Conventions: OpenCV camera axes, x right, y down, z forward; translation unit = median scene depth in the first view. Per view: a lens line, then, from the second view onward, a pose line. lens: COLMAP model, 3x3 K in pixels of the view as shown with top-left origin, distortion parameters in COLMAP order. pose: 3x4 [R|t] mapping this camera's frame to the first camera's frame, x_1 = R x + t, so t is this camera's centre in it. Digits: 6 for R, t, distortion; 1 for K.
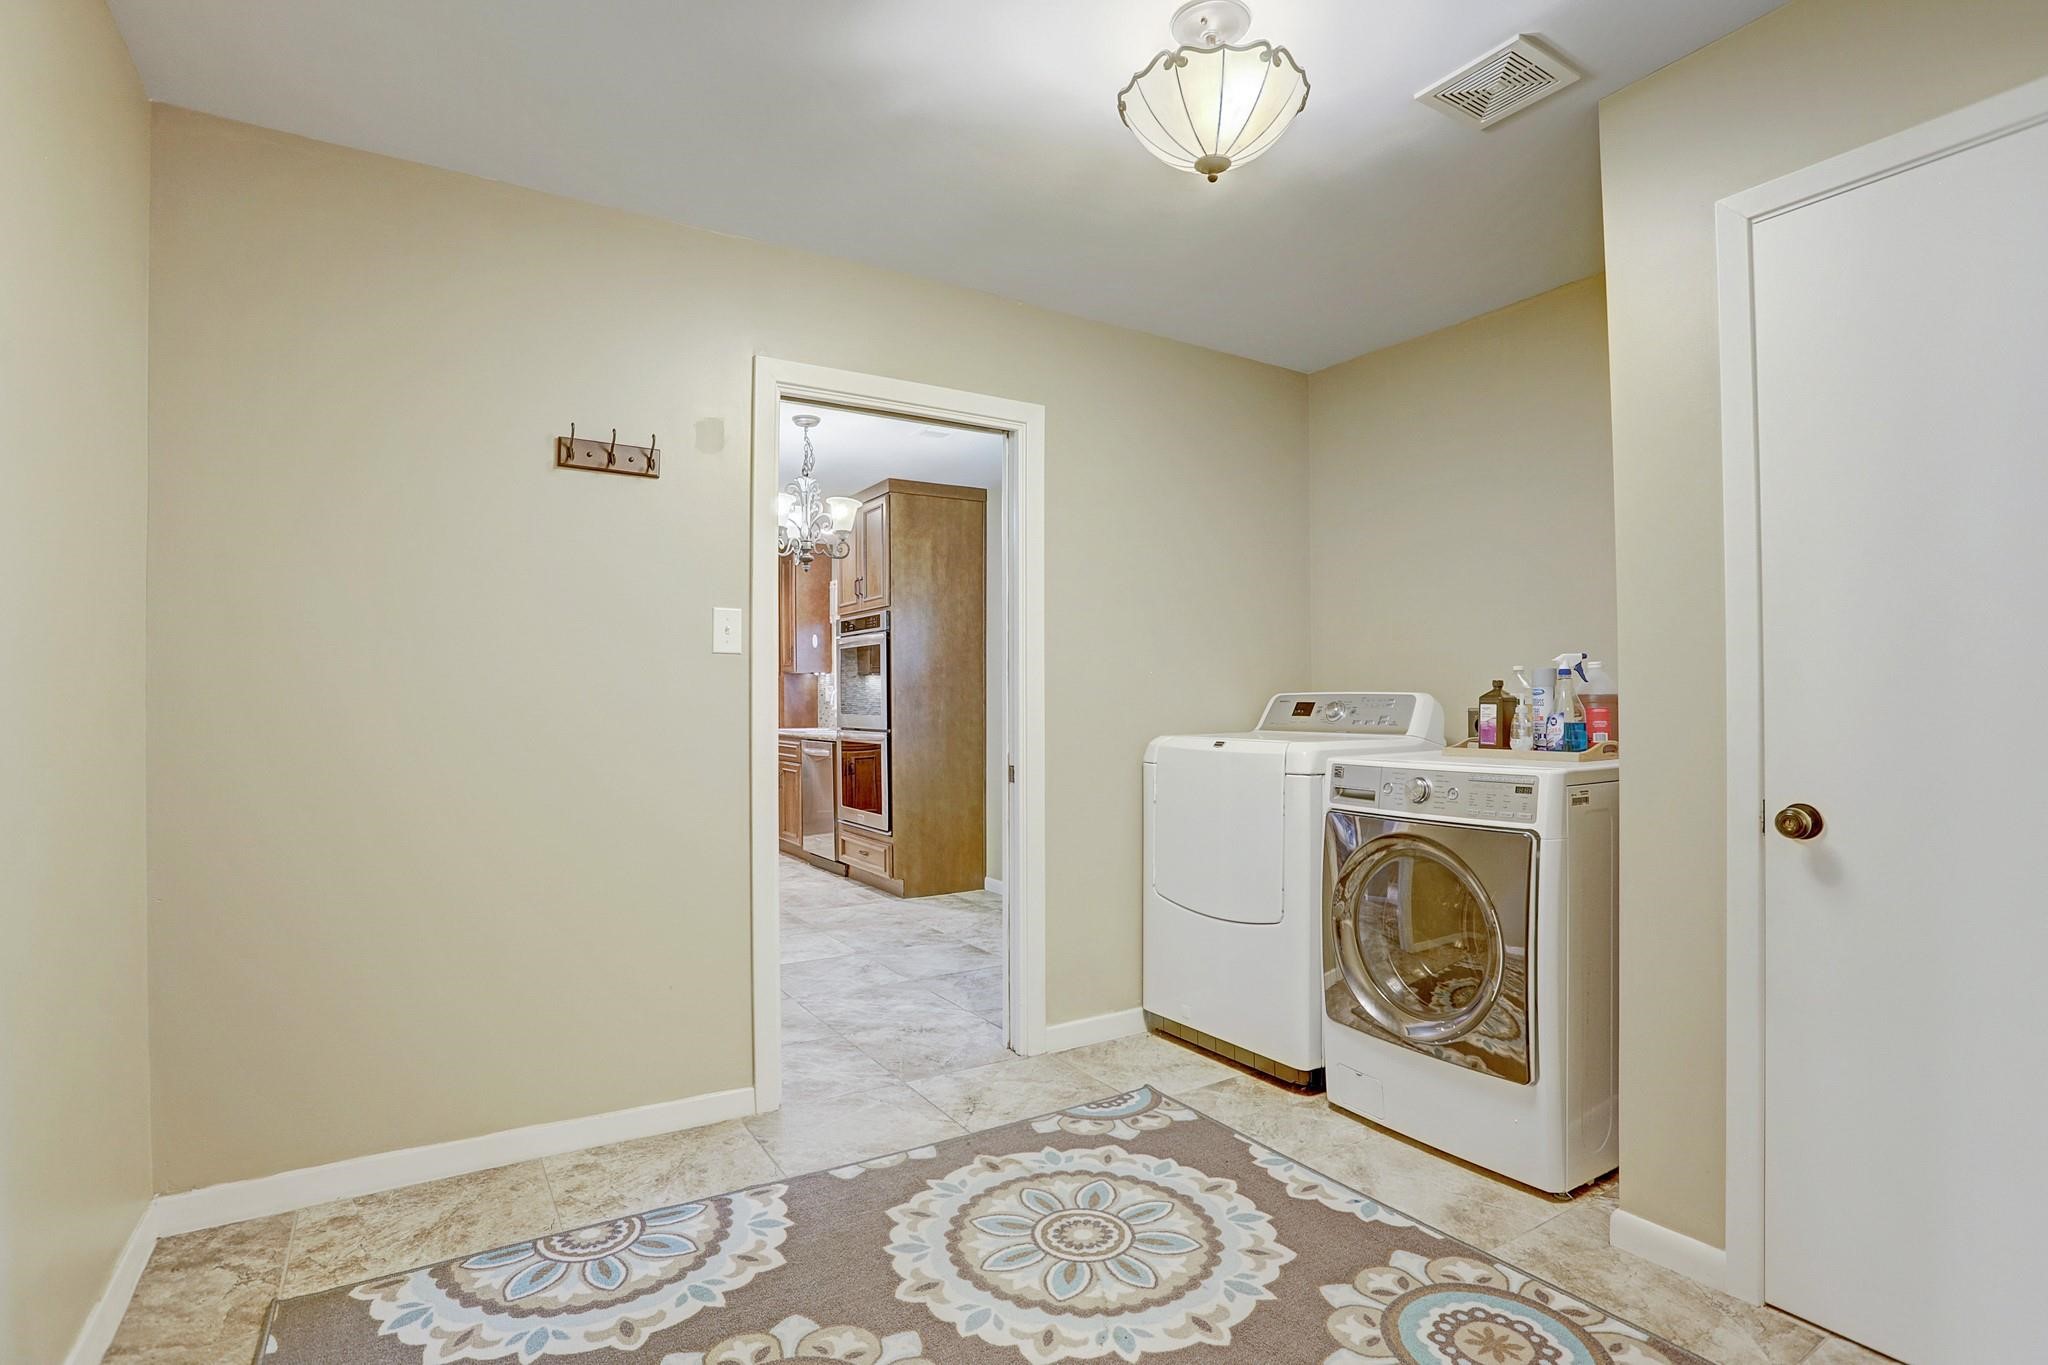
lens RADIAL K [[1004.6, 0, 1023.0], [0, 1004.6, 686.0], [0, 0, 1]] dist [-0.034667, 0.000536]
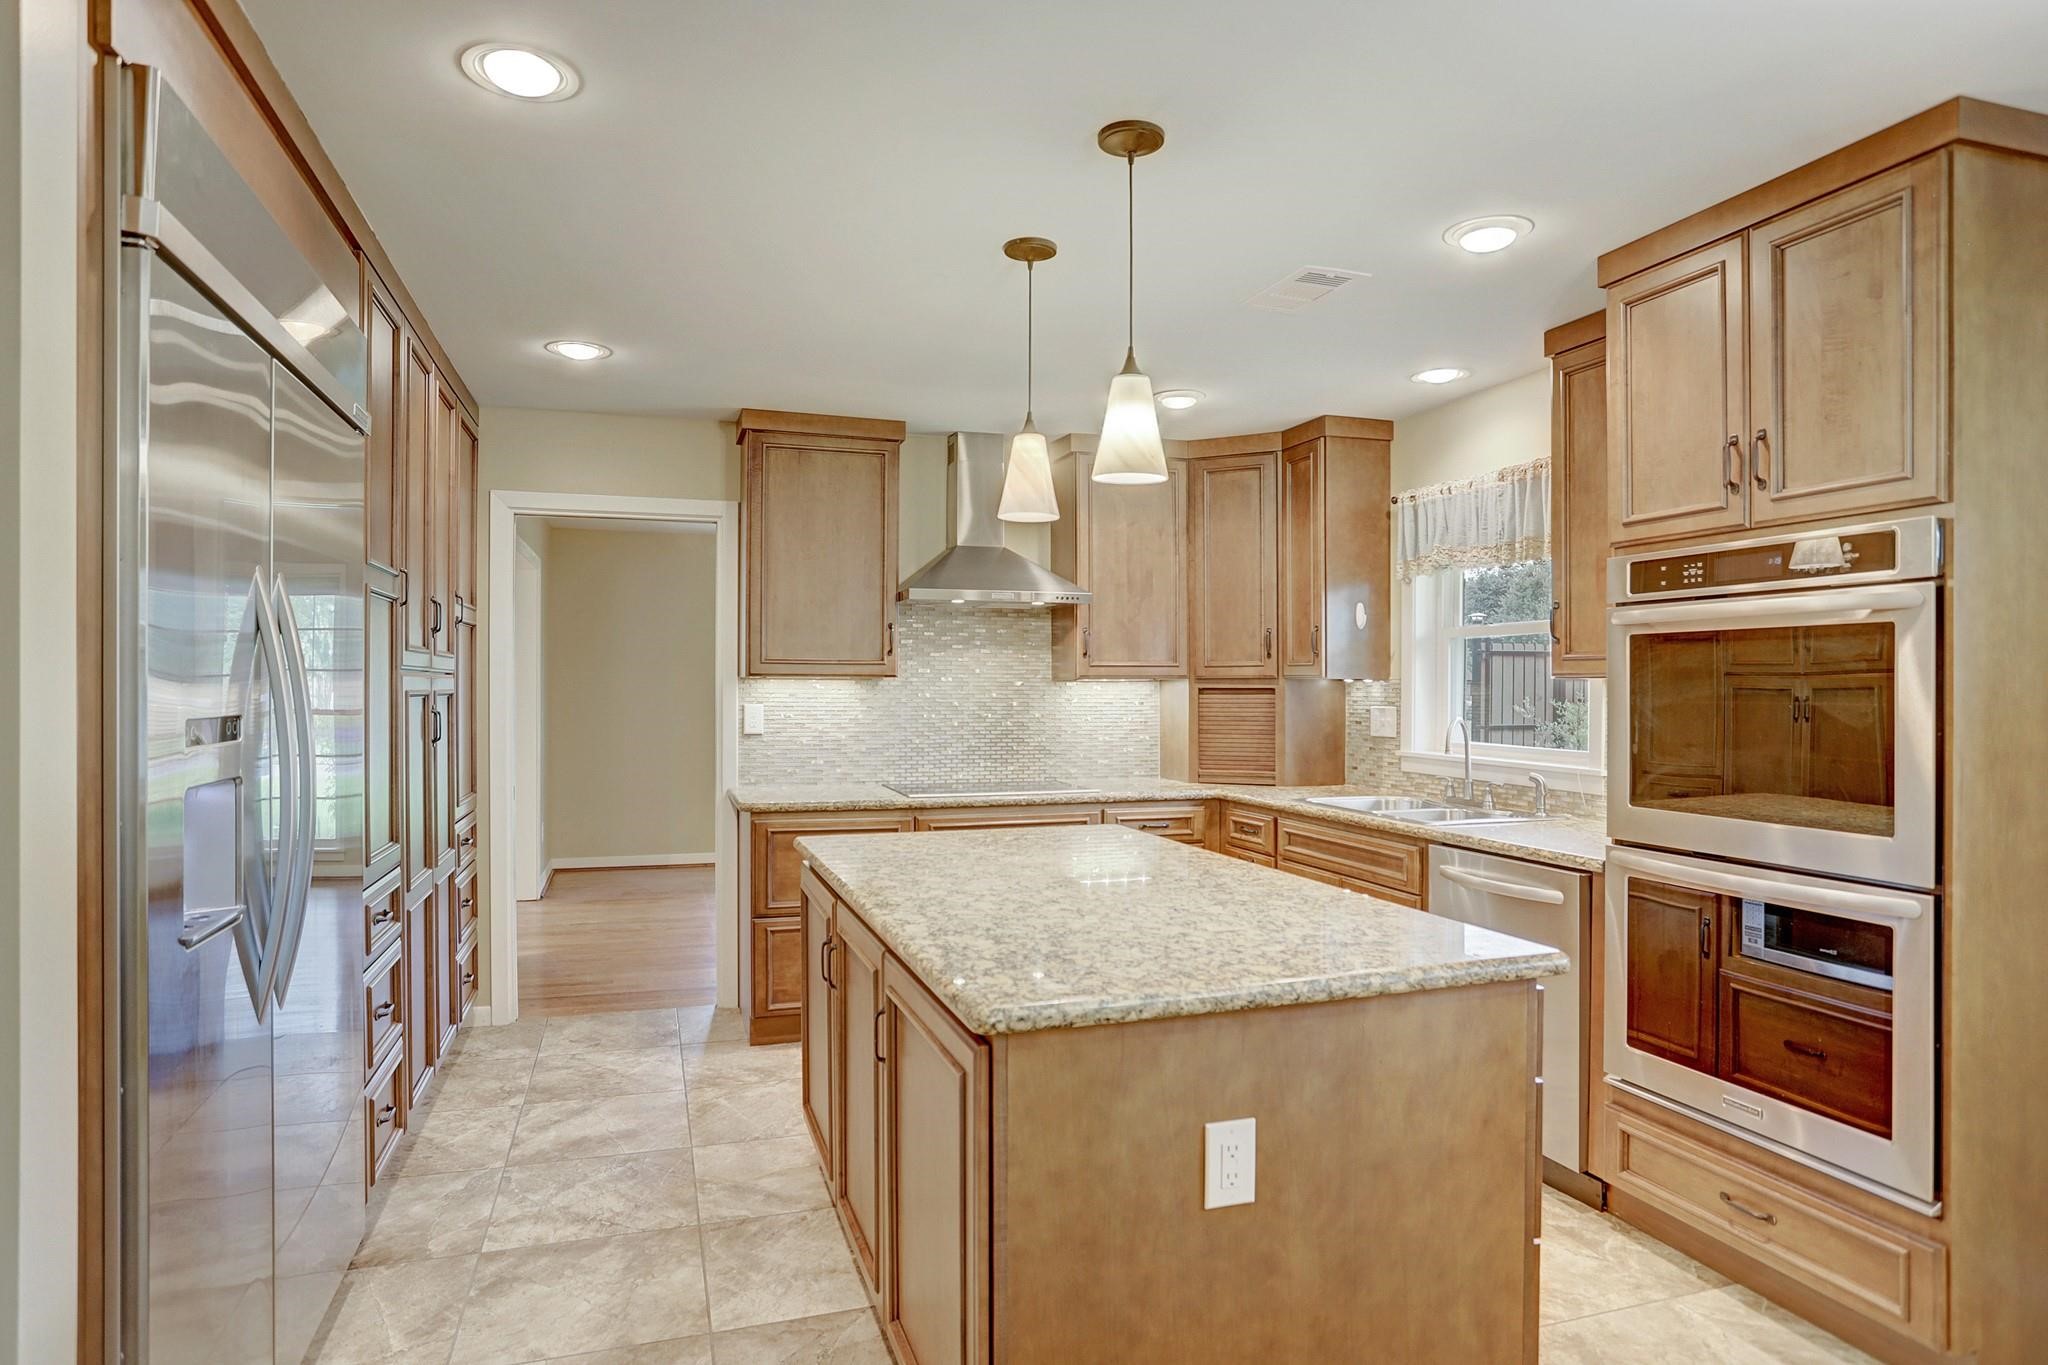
lens RADIAL K [[1169.2, 0, 1020.3], [0, 1169.2, 685.0], [0, 0, 1]] dist [-0.028665, -0.000355]
pose [[0.970468, 0.008422, -0.241083, -0.328379], [-0.005522, 0.999904, 0.012704, -0.023923], [0.241167, -0.010998, 0.970421, 0.570163]]
